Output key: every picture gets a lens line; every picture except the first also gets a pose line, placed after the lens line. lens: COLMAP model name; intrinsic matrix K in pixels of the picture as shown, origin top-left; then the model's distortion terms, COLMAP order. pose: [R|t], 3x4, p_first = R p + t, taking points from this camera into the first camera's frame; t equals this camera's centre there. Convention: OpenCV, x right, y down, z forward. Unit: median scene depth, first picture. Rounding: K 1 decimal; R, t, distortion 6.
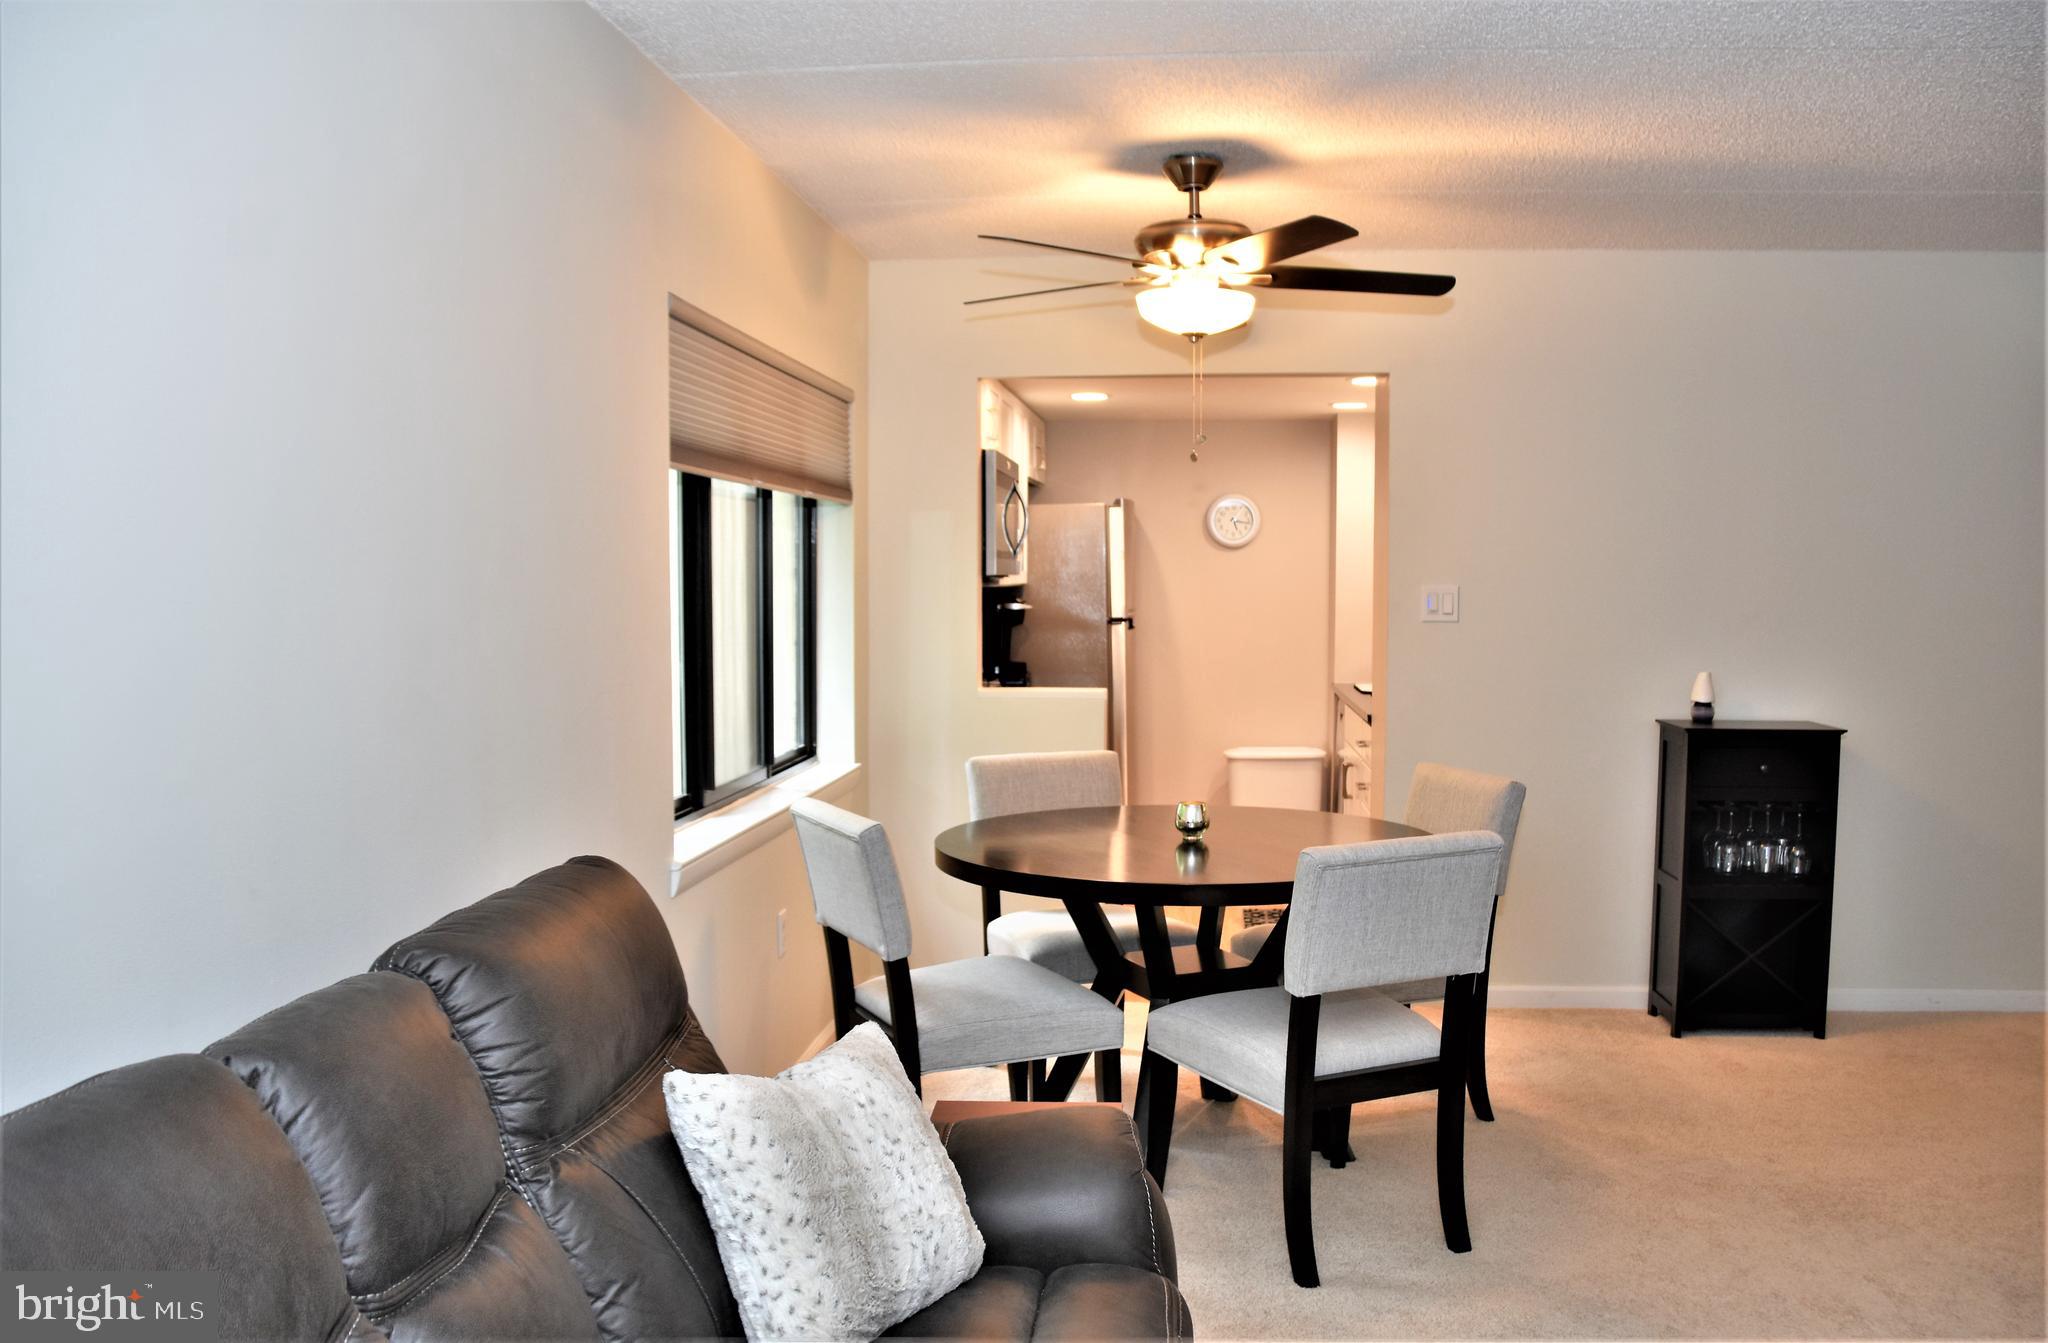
lens RADIAL K [[1633.7, 0, 1022.2], [0, 1633.7, 677.3], [0, 0, 1]] dist [-0.131432, 0.072816]
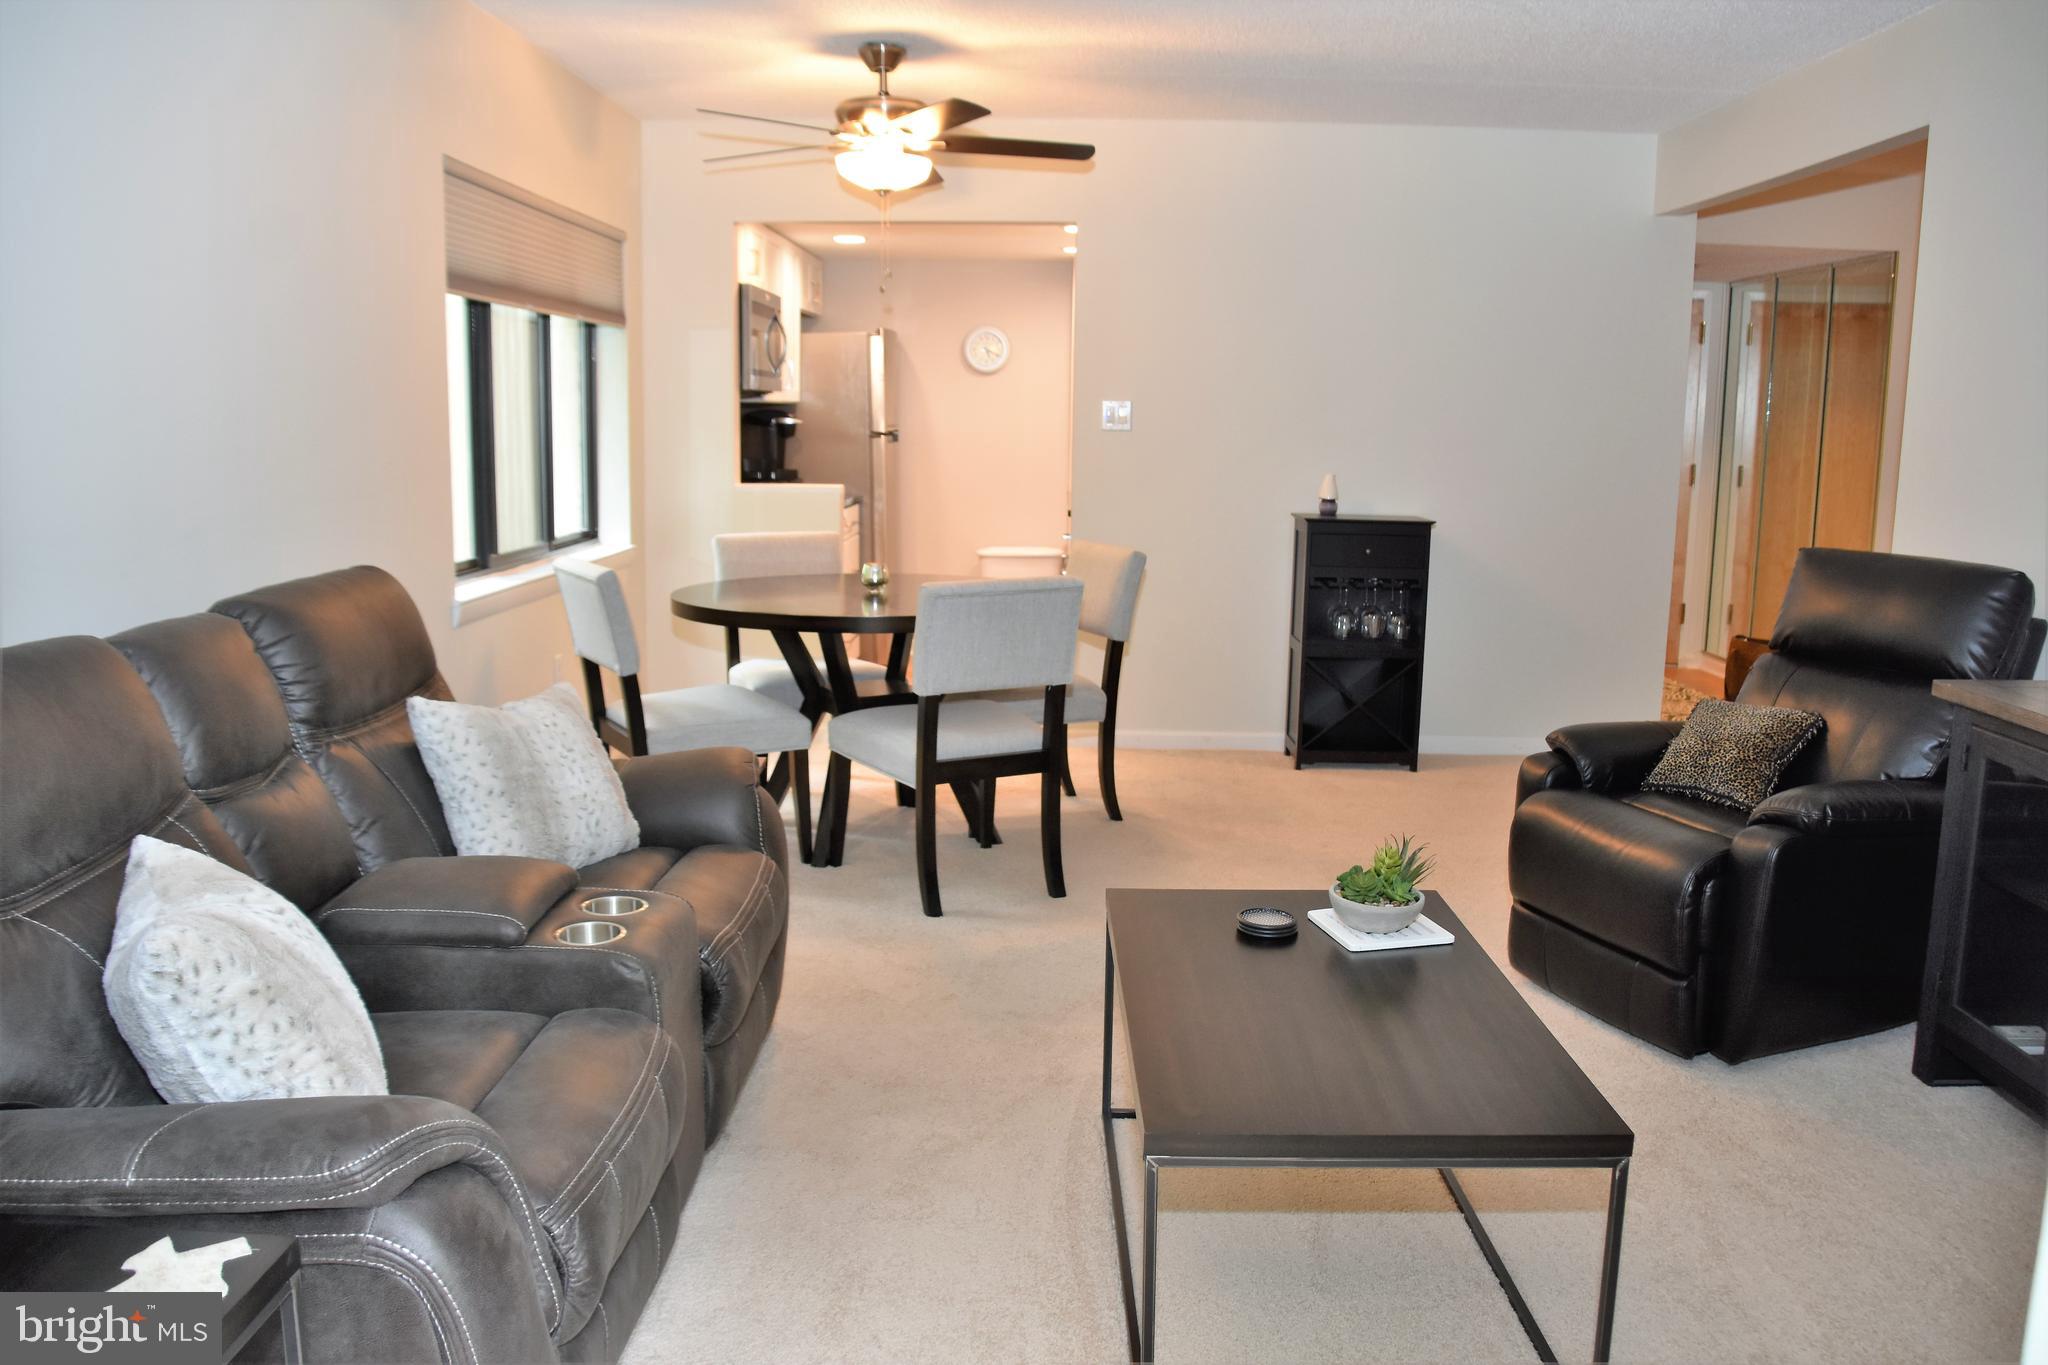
lens RADIAL K [[1633.7, 0, 1030.8], [0, 1633.7, 672.8], [0, 0, 1]] dist [-0.131432, 0.072816]
pose [[0.997290, 0.001616, 0.073552, 0.130190], [-0.008310, 0.995835, 0.090796, 0.044624], [-0.073099, -0.091161, 0.993150, -0.273874]]
